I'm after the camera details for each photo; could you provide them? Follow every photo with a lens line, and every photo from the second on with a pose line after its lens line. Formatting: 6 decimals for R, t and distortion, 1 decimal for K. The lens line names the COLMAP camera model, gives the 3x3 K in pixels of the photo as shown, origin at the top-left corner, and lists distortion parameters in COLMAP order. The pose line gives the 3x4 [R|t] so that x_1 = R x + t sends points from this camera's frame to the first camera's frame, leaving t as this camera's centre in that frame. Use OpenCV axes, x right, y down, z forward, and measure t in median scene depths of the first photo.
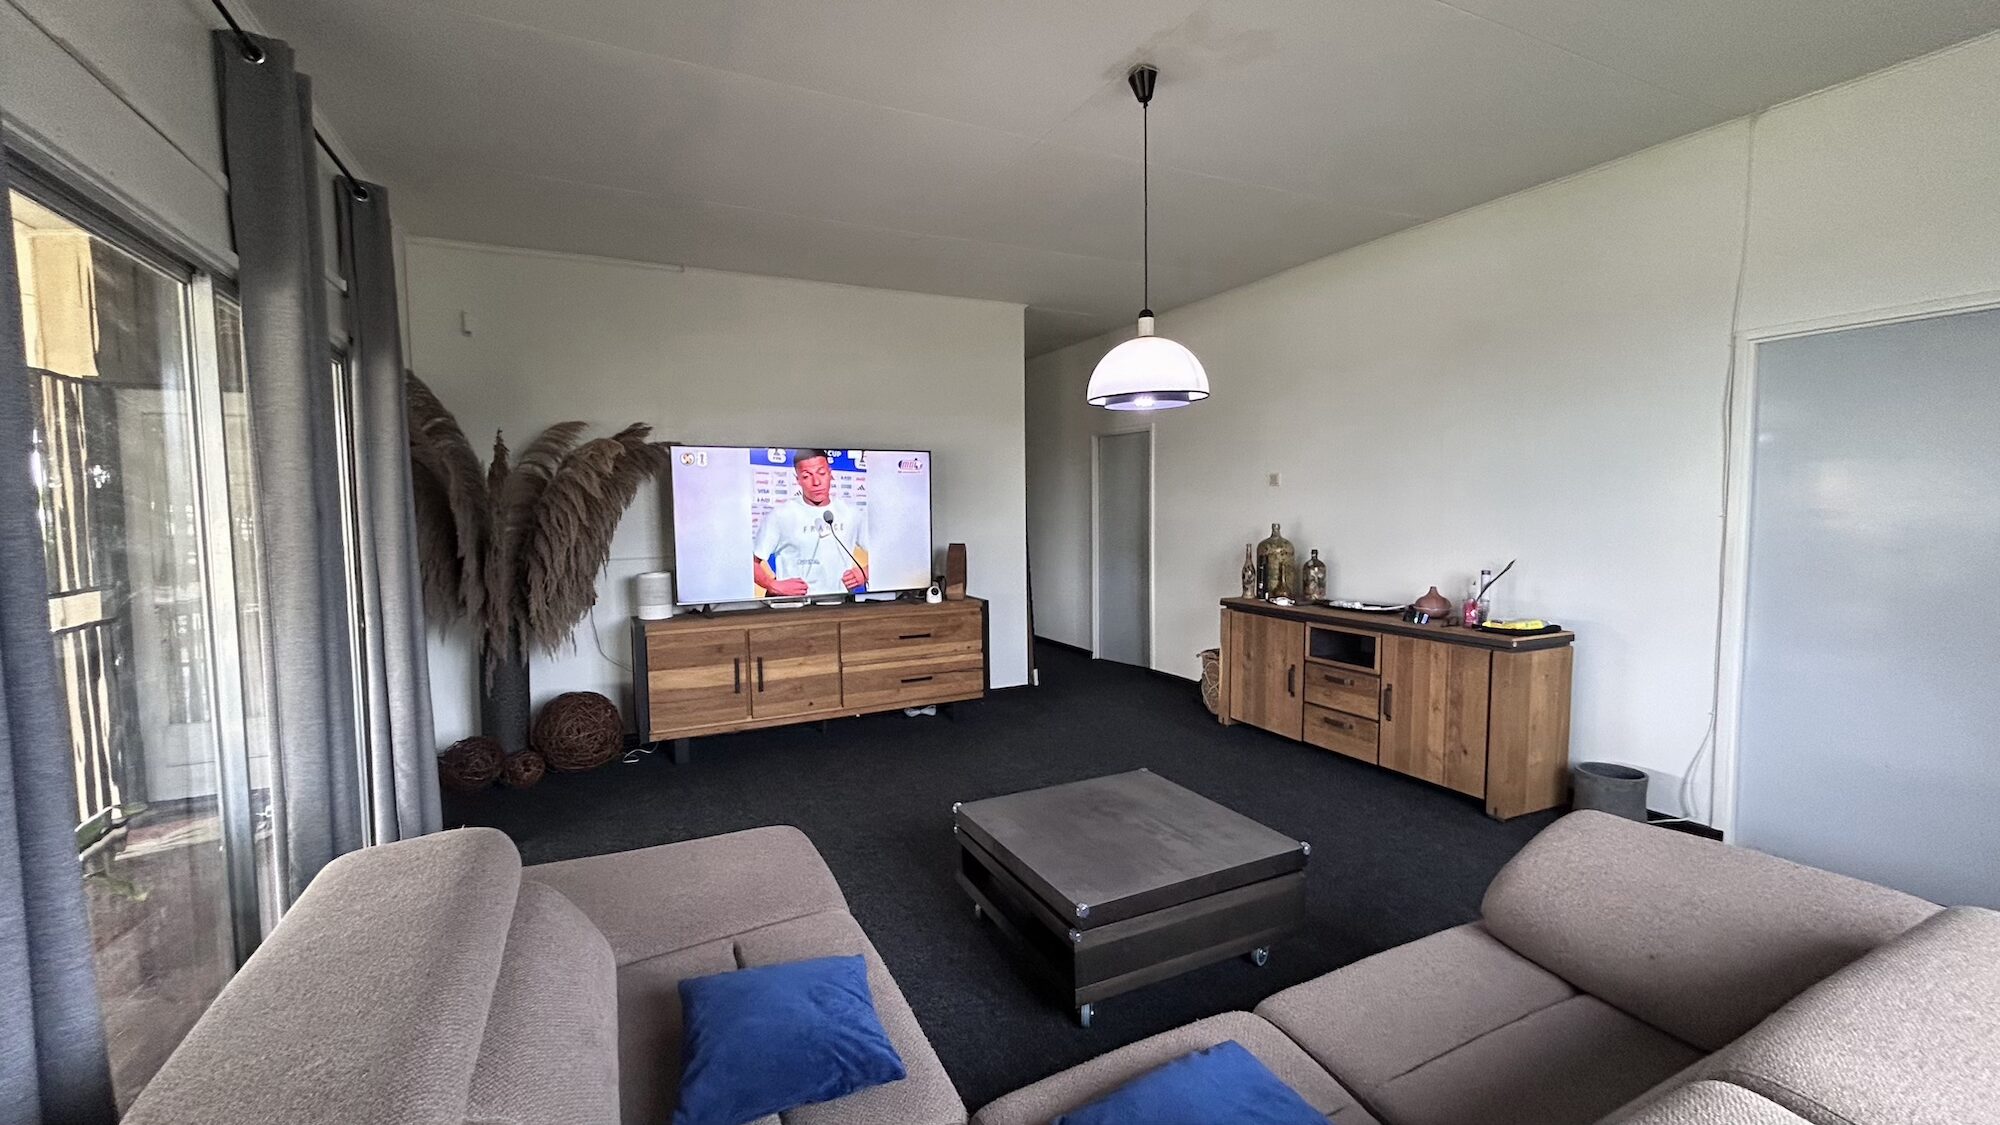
lens RADIAL K [[814.2, 0, 1003.7], [0, 814.2, 561.7], [0, 0, 1]] dist [0.001303, -0.000252]
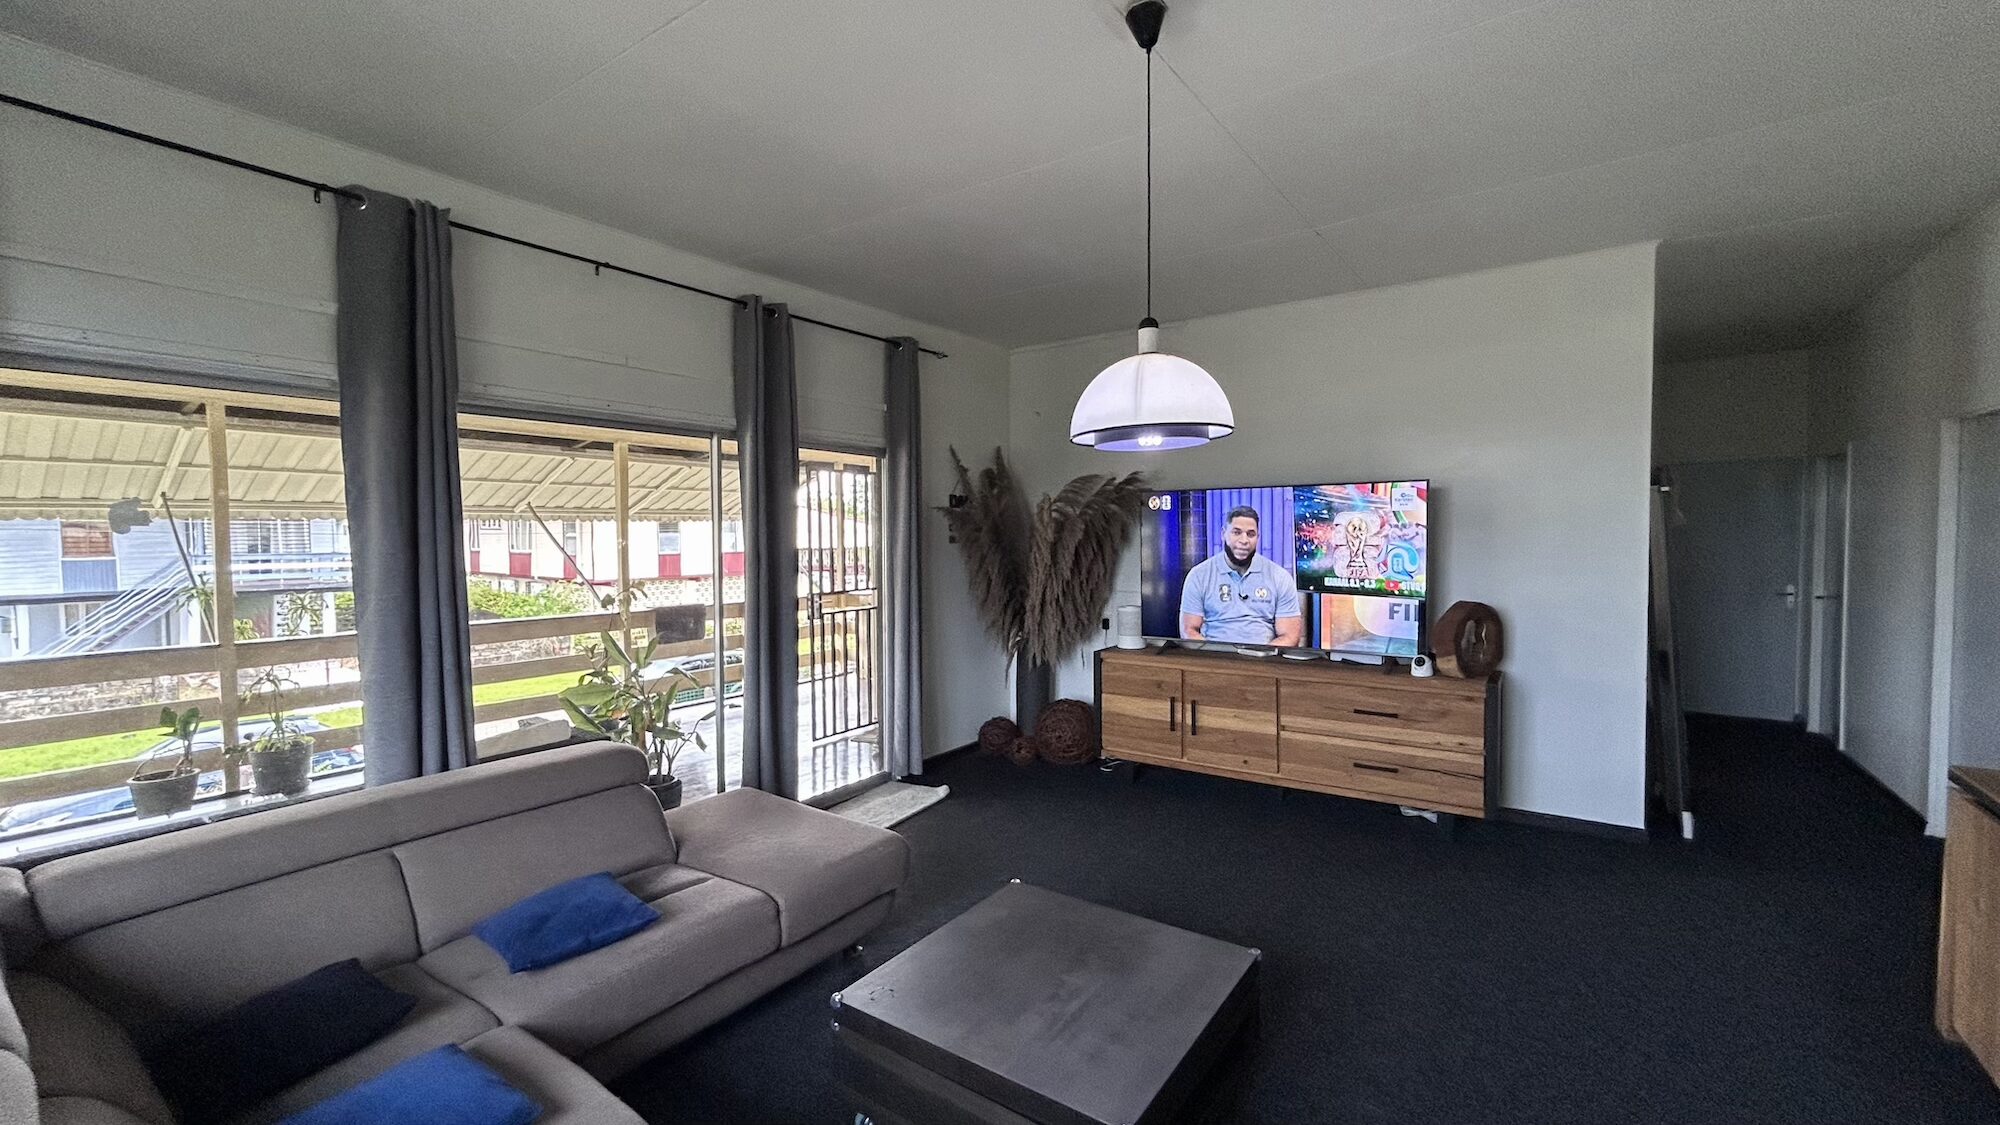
lens RADIAL K [[814.2, 0, 1003.7], [0, 814.2, 561.7], [0, 0, 1]] dist [0.001303, -0.000252]
pose [[0.473870, 0.039771, -0.879696, 0.456566], [-0.060186, 0.998106, 0.012704, -0.050147], [0.878536, 0.046925, 0.475366, 0.315115]]
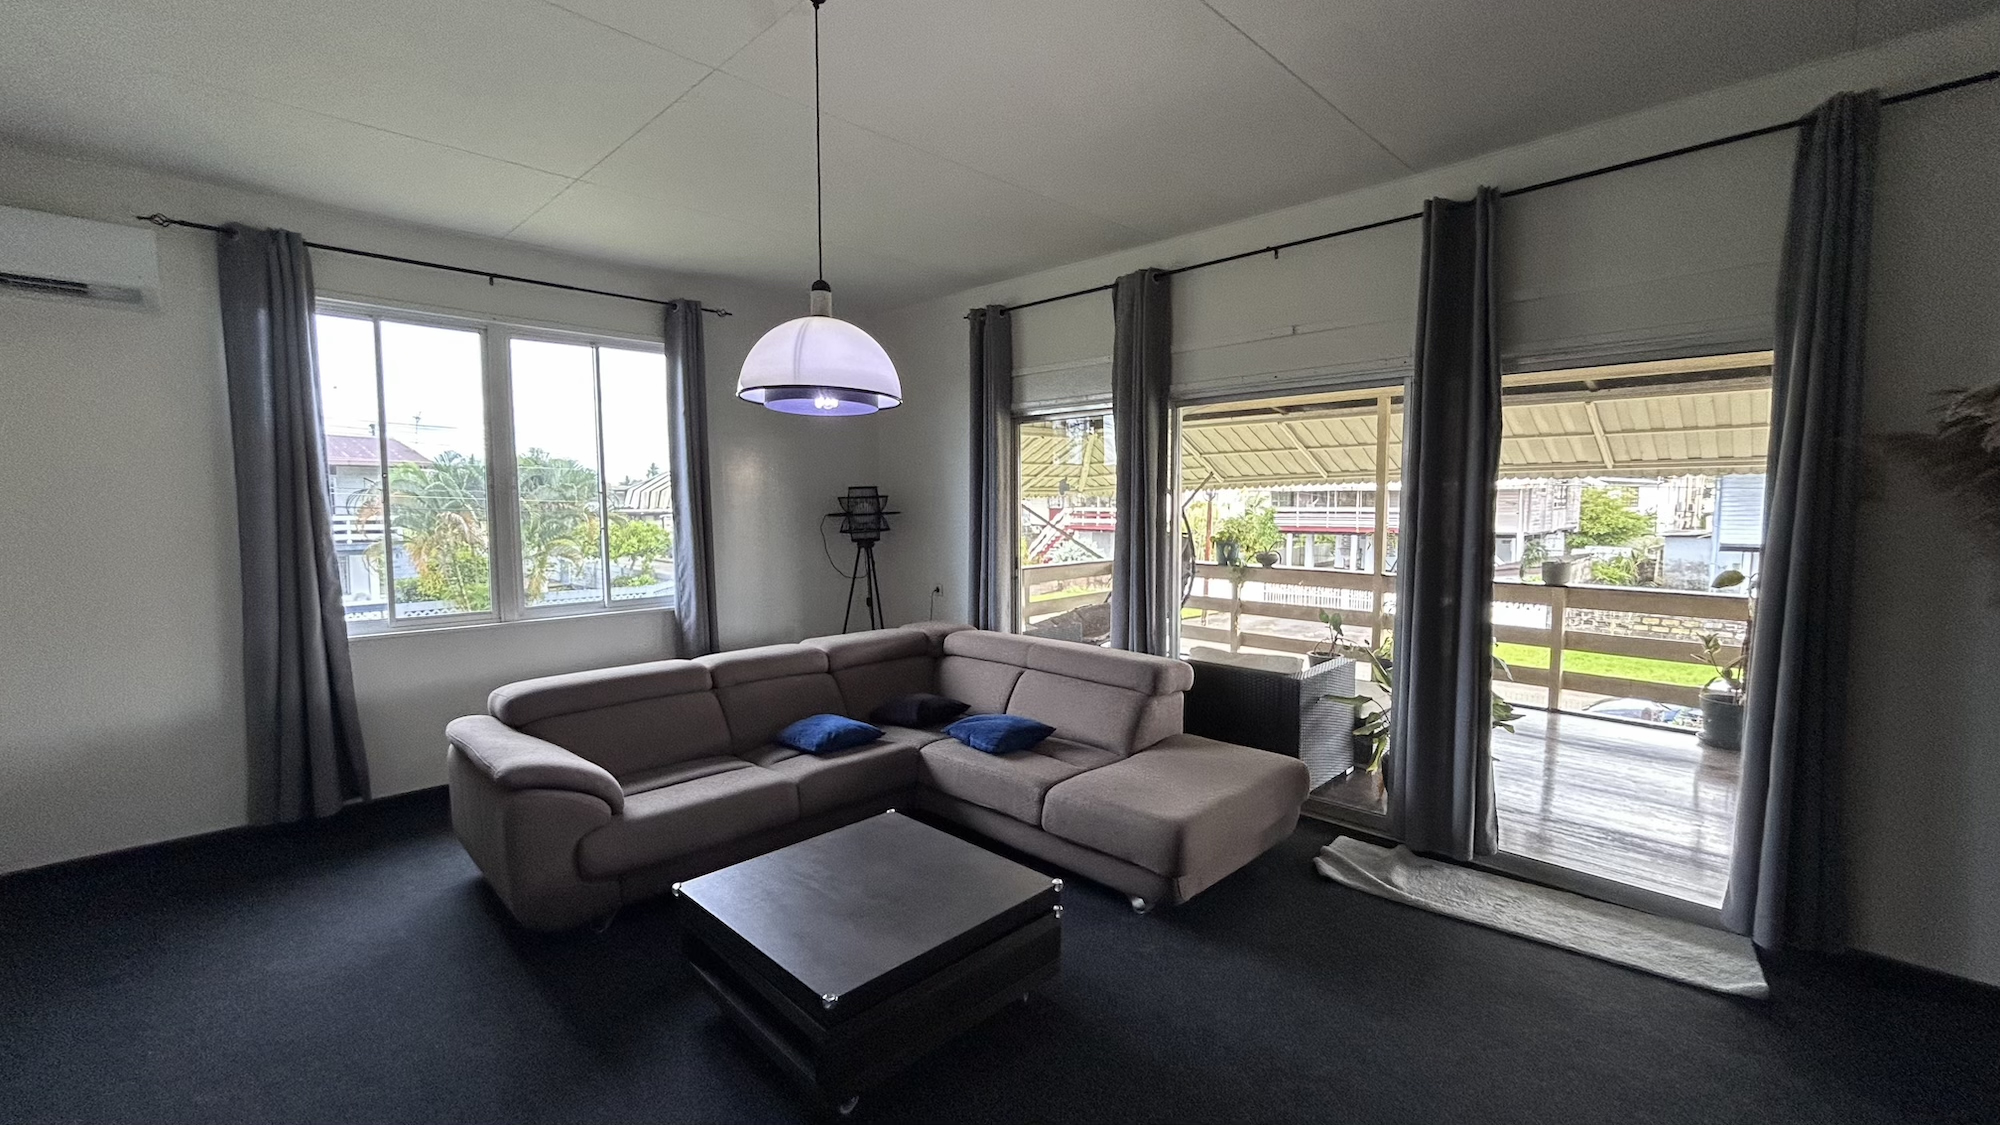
lens RADIAL K [[834.8, 0, 996.5], [0, 834.8, 550.8], [0, 0, 1]] dist [-0.000082, -0.000117]
pose [[-0.943585, 0.030067, -0.329764, 0.170454], [-0.015411, 0.990802, 0.134437, -0.093039], [0.330773, 0.131935, -0.934442, 1.051570]]
